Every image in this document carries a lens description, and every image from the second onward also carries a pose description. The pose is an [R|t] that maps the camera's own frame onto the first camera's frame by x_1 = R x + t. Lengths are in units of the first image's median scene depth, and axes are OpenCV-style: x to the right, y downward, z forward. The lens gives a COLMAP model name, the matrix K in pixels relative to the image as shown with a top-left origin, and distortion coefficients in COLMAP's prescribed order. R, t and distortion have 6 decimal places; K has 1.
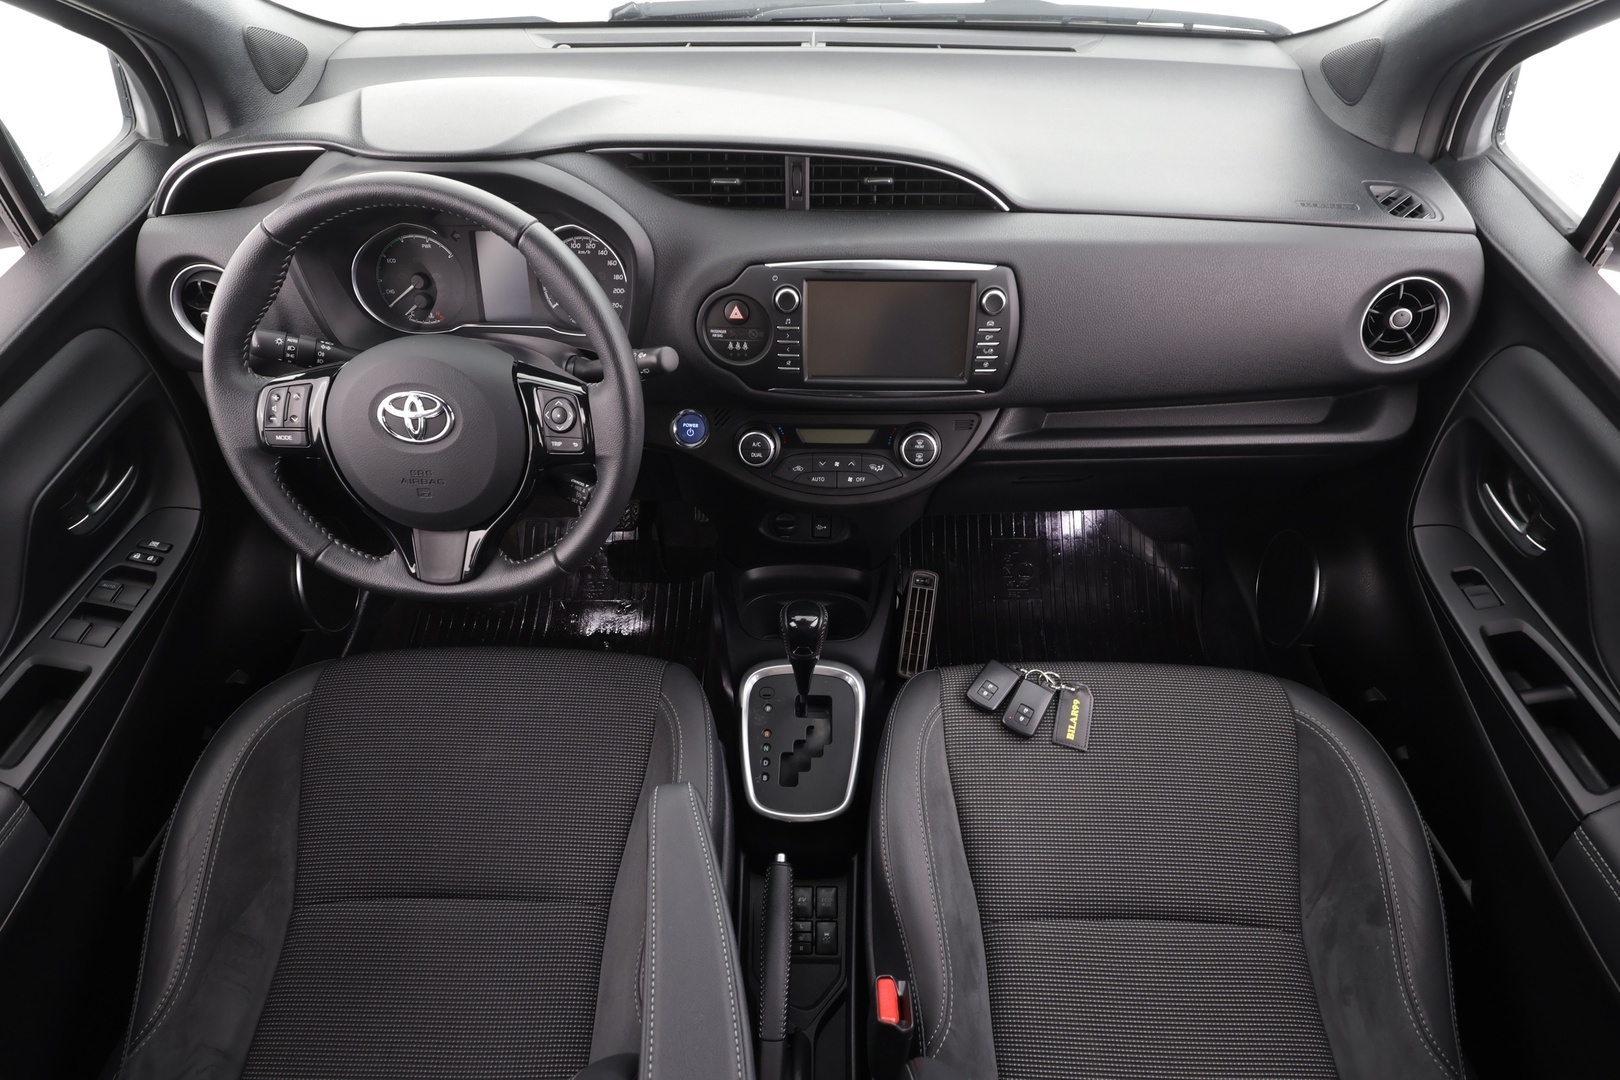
lens RADIAL K [[891.4, 0, 810.0], [0, 891.4, 540.0], [0, 0, 1]] dist [0.003260, 0.000658]
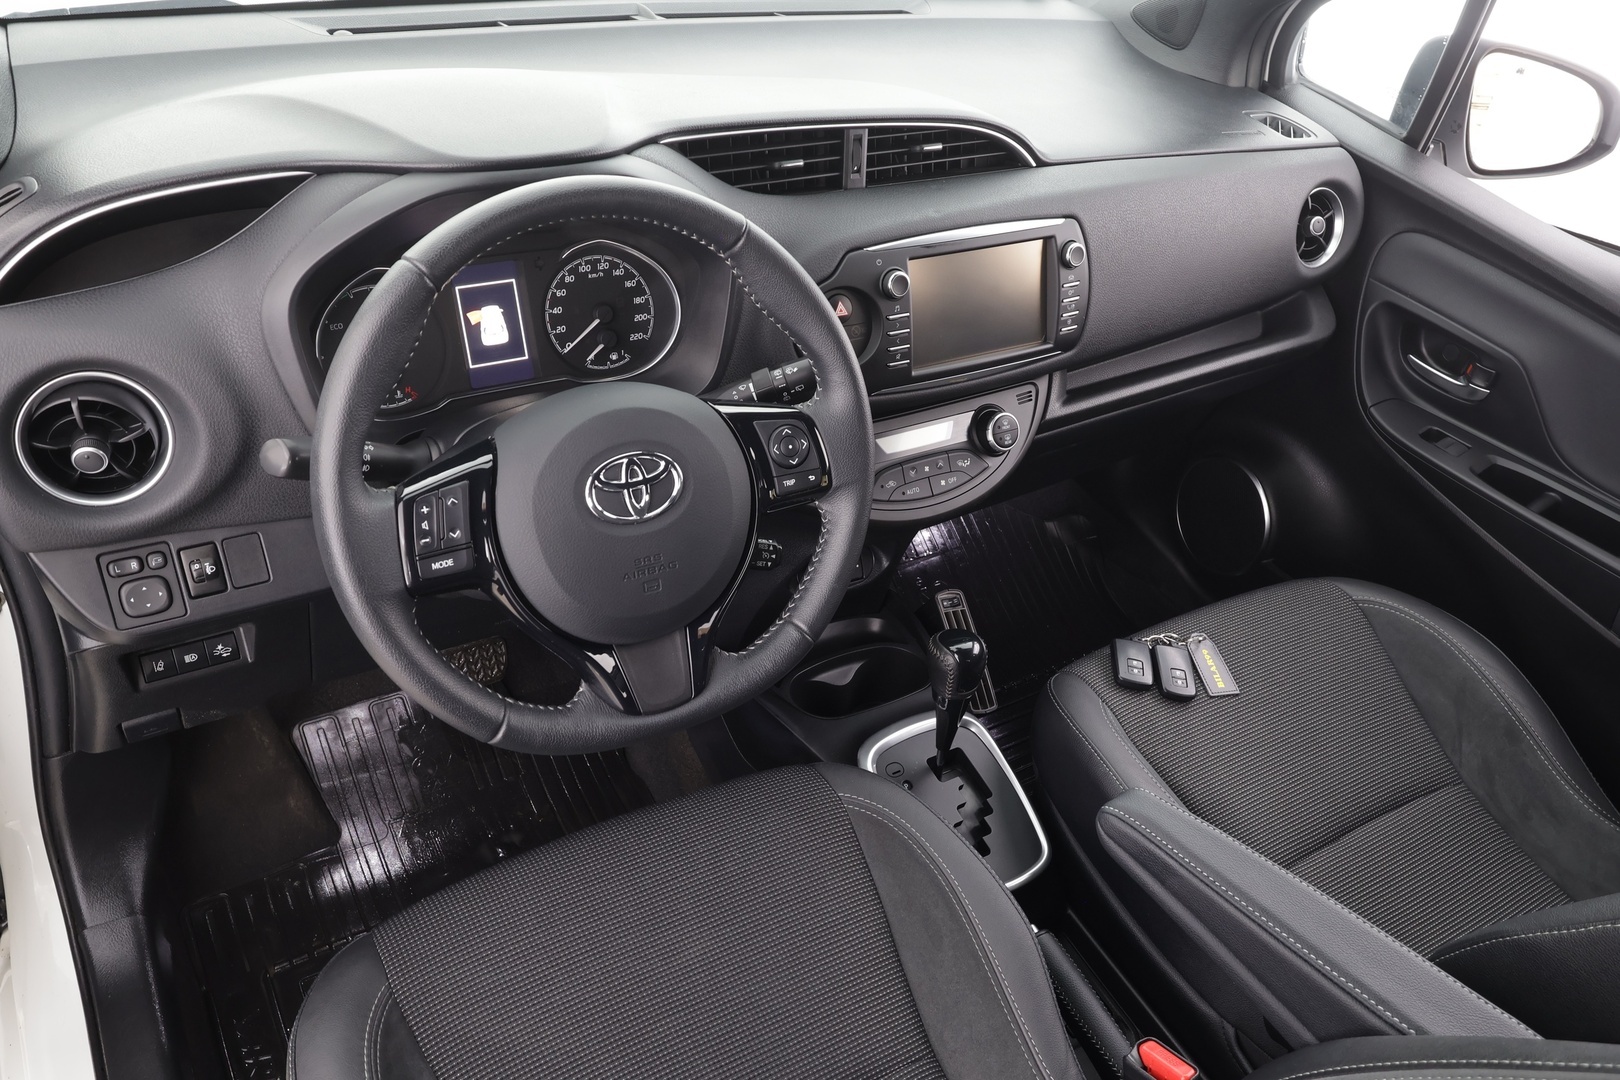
lens RADIAL K [[1244.9, 0, 810.0], [0, 1244.9, 540.0], [0, 0, 1]] dist [0.004792, -0.001023]
pose [[0.836198, -0.244110, 0.491103, -0.716637], [0.299706, 0.953336, -0.036438, -0.010279], [-0.459292, 0.177656, 0.870339, 0.019132]]
